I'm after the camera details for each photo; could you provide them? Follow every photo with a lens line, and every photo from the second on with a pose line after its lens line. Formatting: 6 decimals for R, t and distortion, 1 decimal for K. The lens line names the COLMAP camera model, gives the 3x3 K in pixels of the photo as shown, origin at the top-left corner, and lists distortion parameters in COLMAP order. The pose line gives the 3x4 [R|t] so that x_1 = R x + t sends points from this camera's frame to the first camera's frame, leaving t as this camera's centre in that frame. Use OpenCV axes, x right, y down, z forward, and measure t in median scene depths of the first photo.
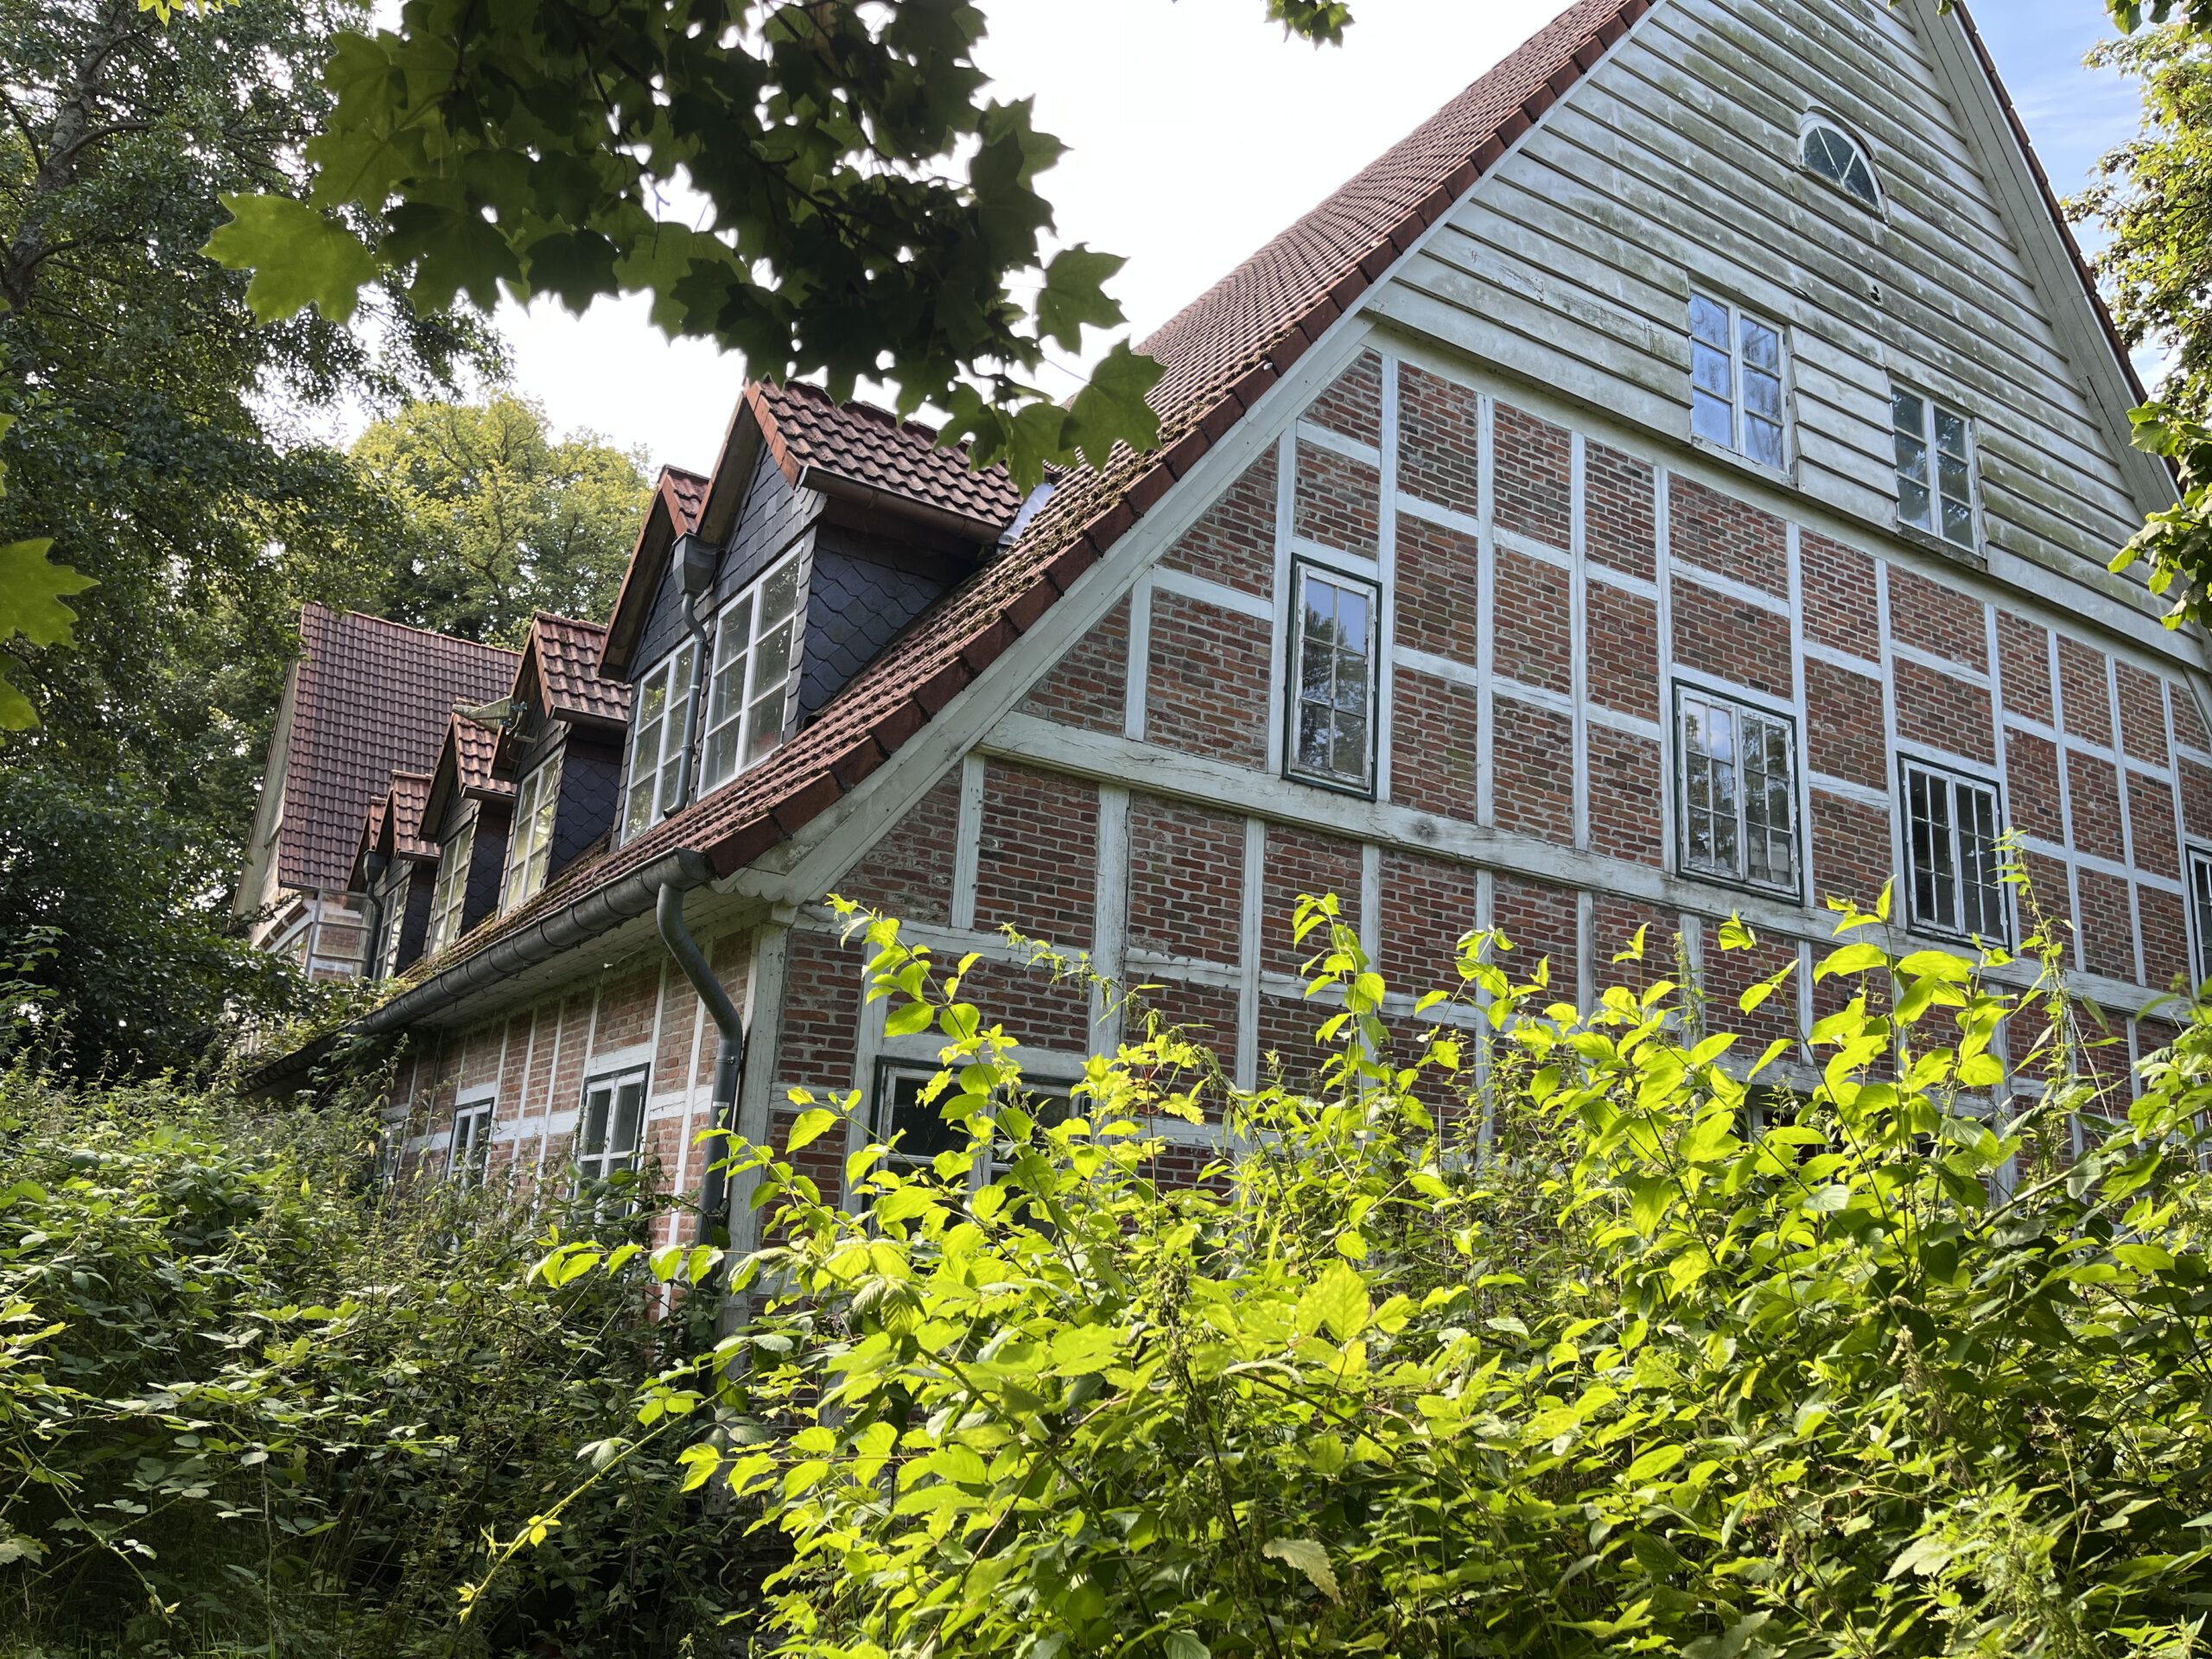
lens RADIAL K [[1667.4, 0, 1111.0], [0, 1667.4, 830.6], [0, 0, 1]] dist [0.024248, -0.008692]
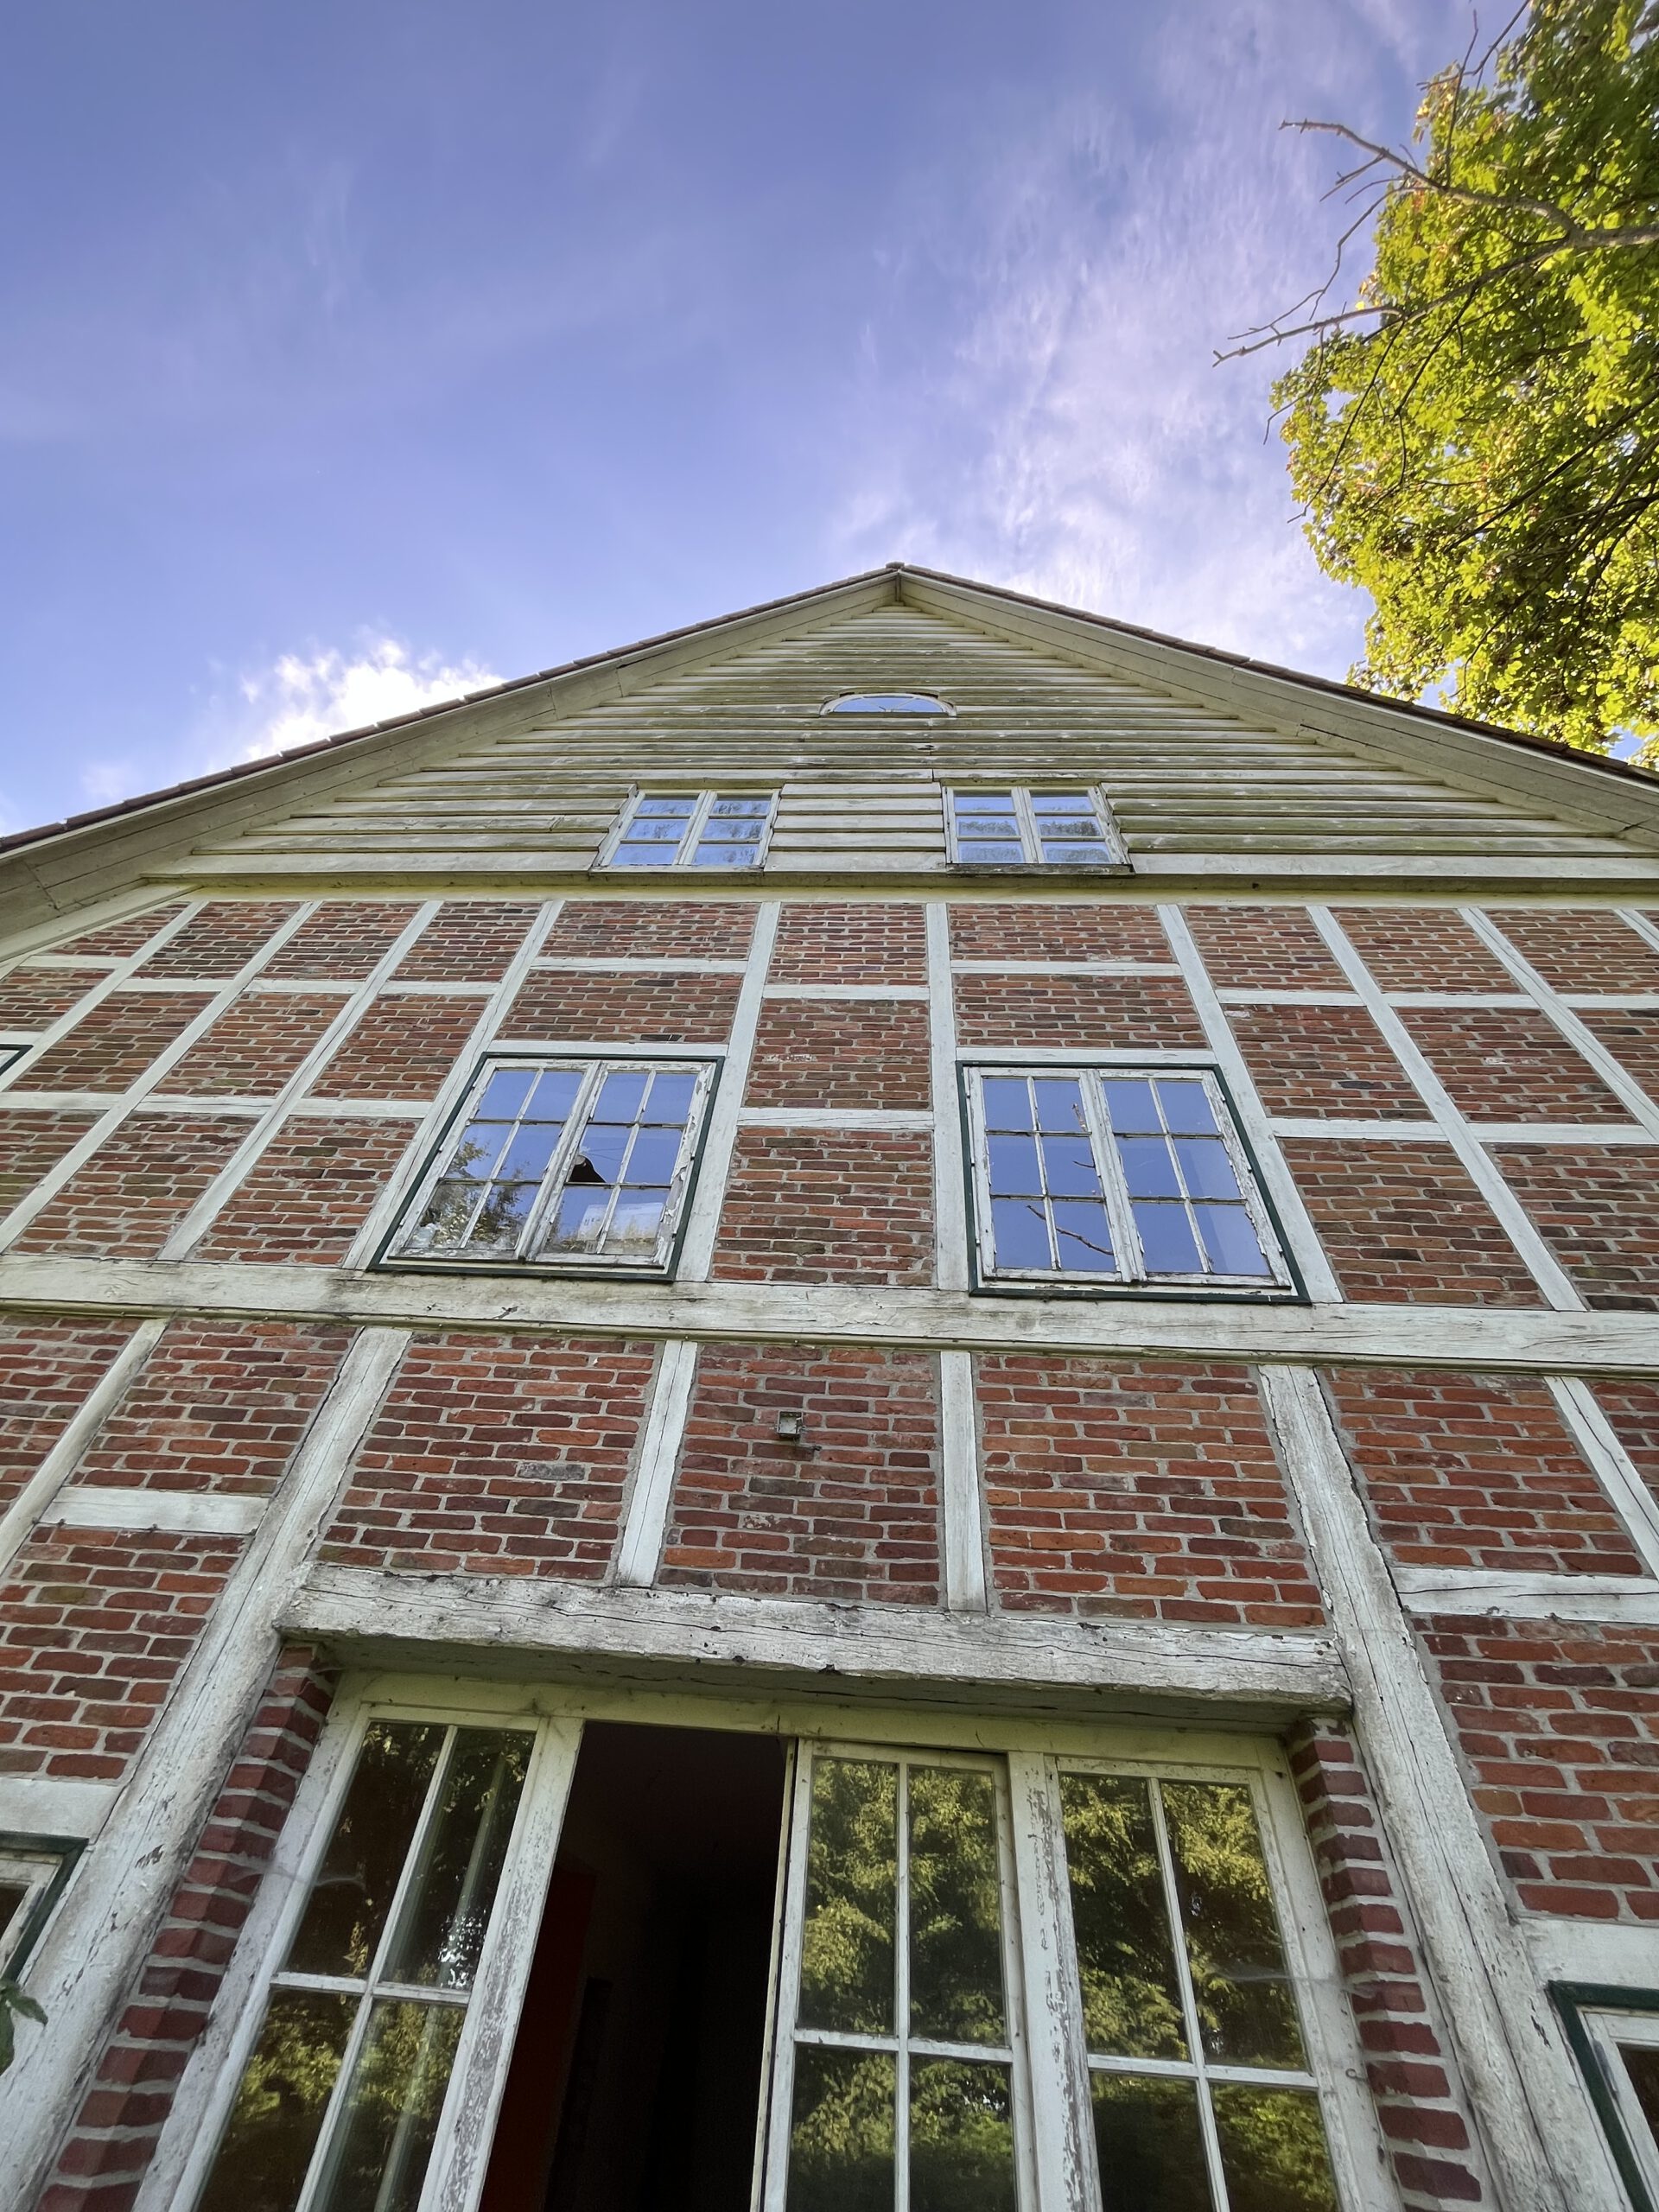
lens RADIAL K [[880.3, 0, 830.4], [0, 880.3, 1111.2], [0, 0, 1]] dist [-0.003221, -0.000071]
pose [[0.833072, -0.401839, -0.380154, 0.637451], [0.117079, 0.799752, -0.588803, 0.194100], [0.540633, 0.446007, 0.713298, 0.844170]]
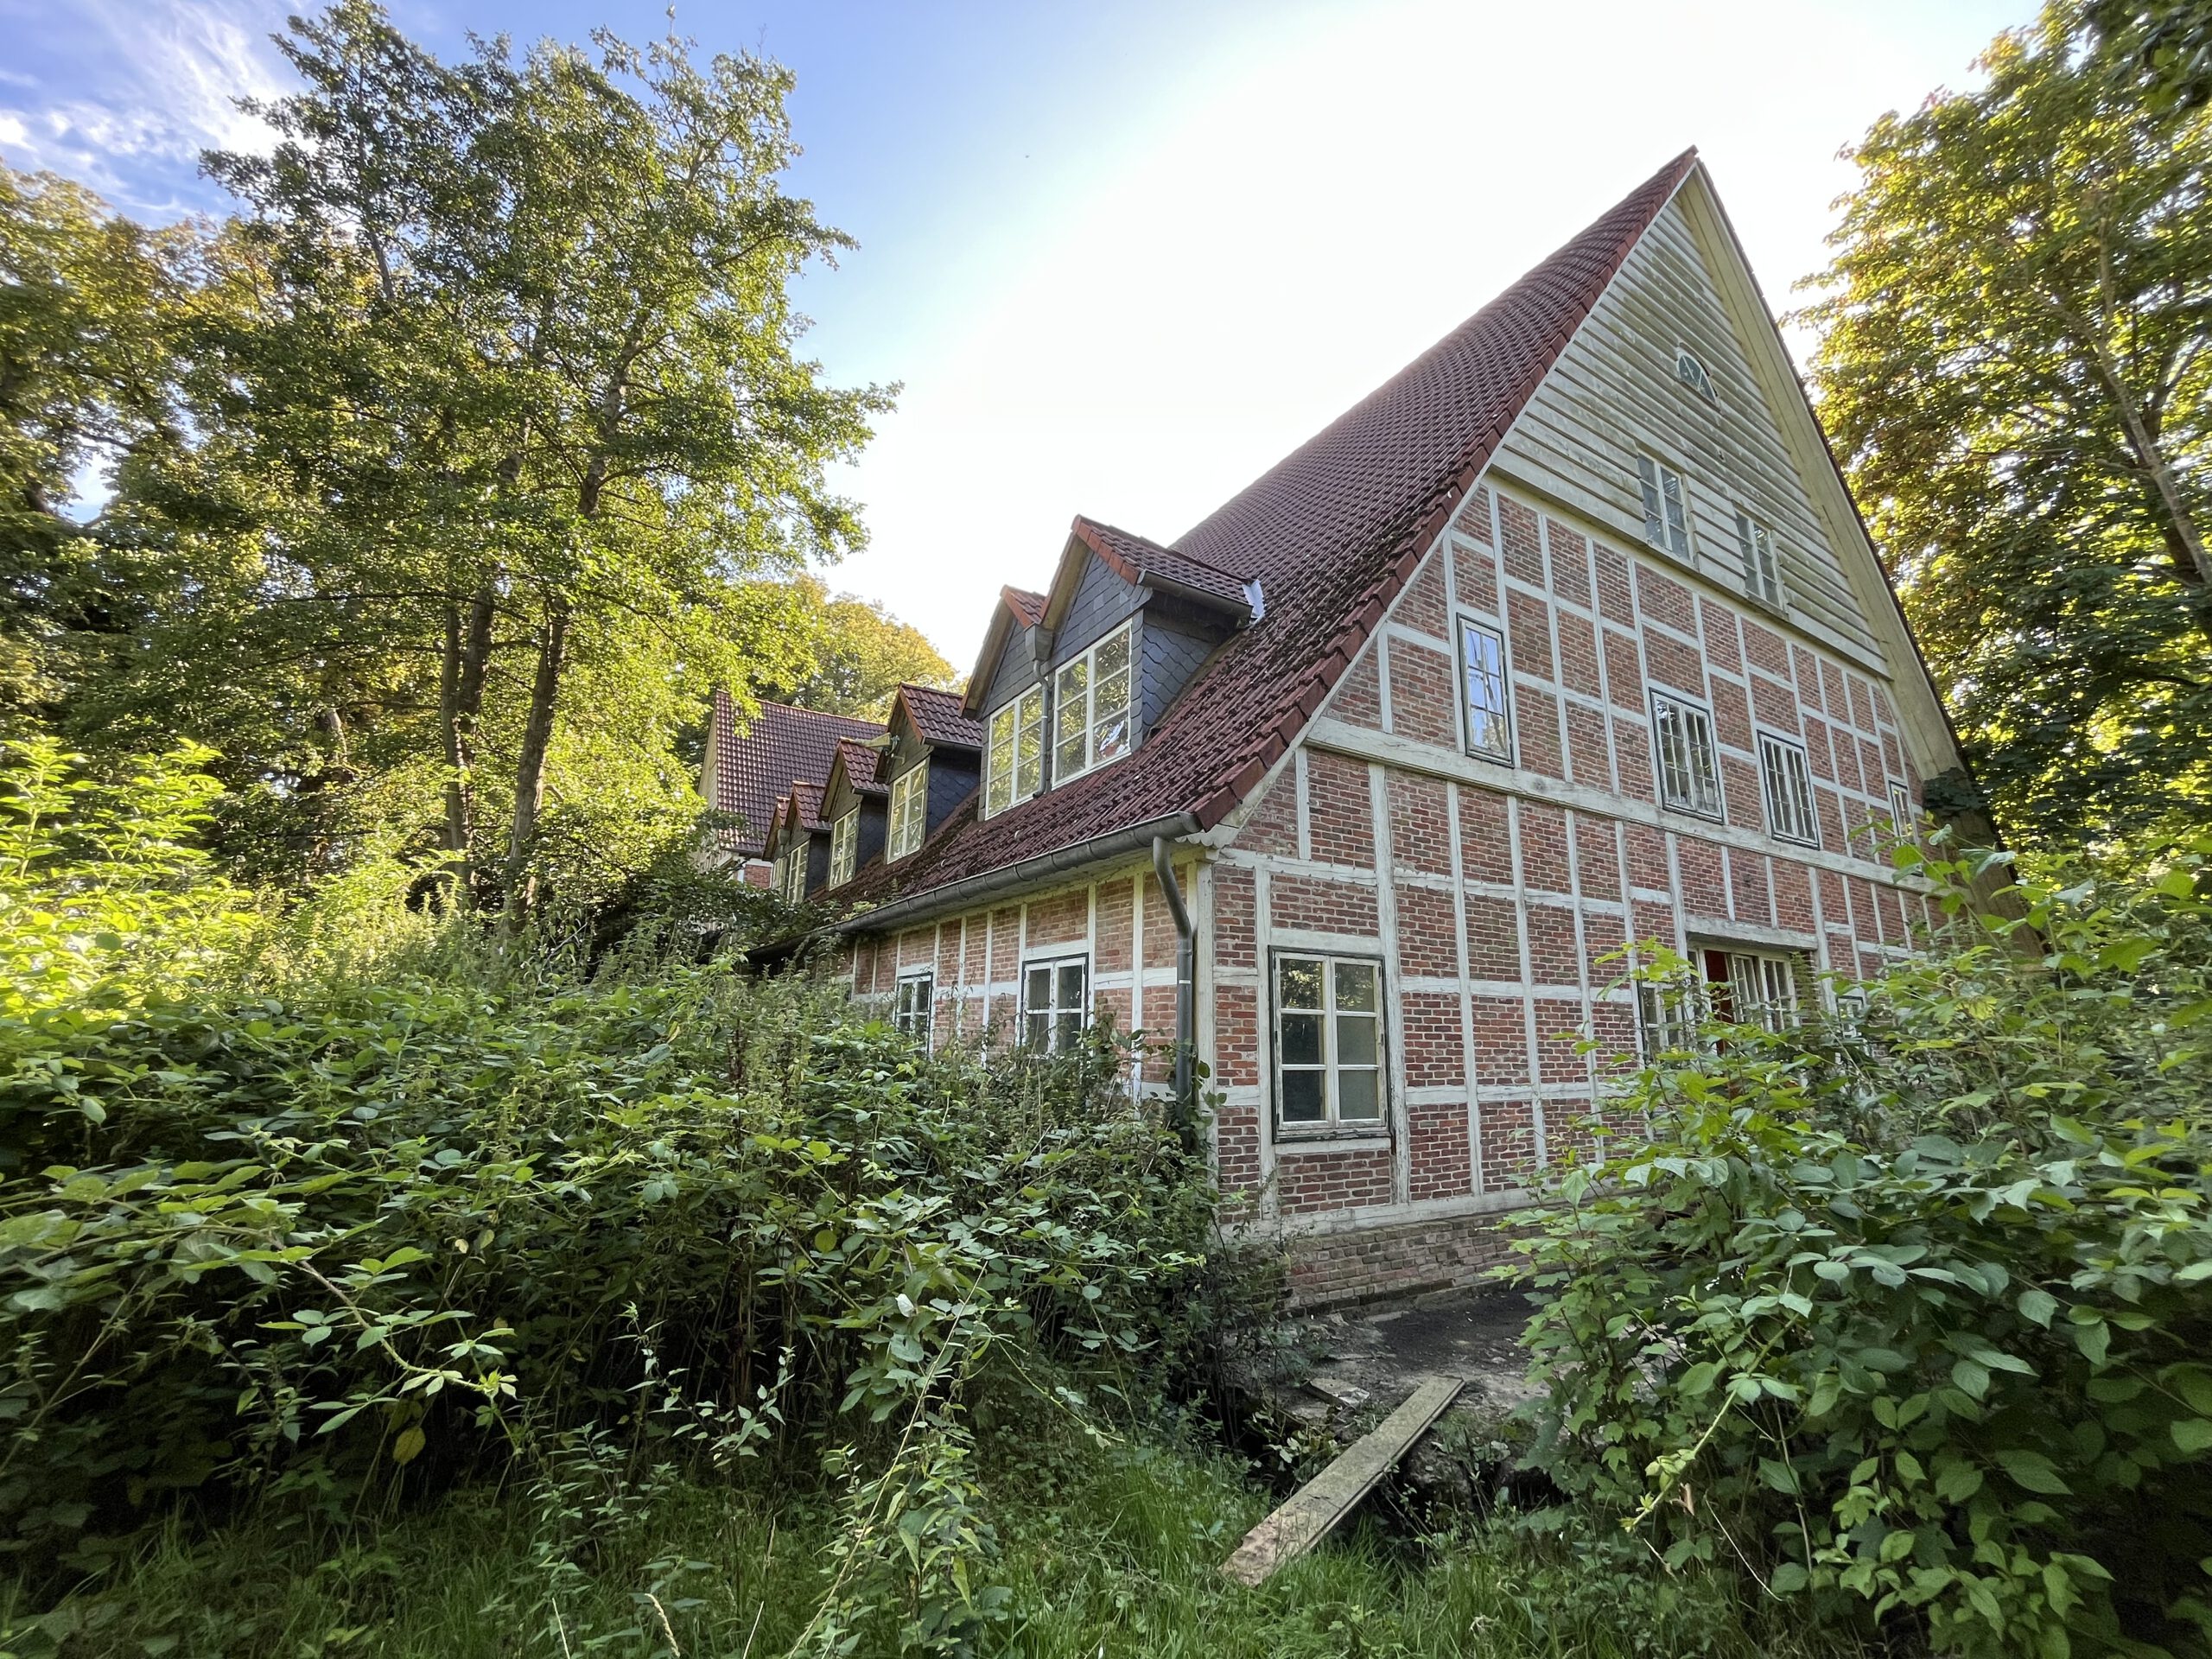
lens RADIAL K [[880.3, 0, 1105.1], [0, 880.3, 827.4], [0, 0, 1]] dist [-0.003221, -0.000071]
pose [[0.999230, -0.039222, -0.000941, -0.205949], [0.039233, 0.998858, 0.027285, 0.000348], [-0.000130, -0.027301, 0.999627, 0.147572]]
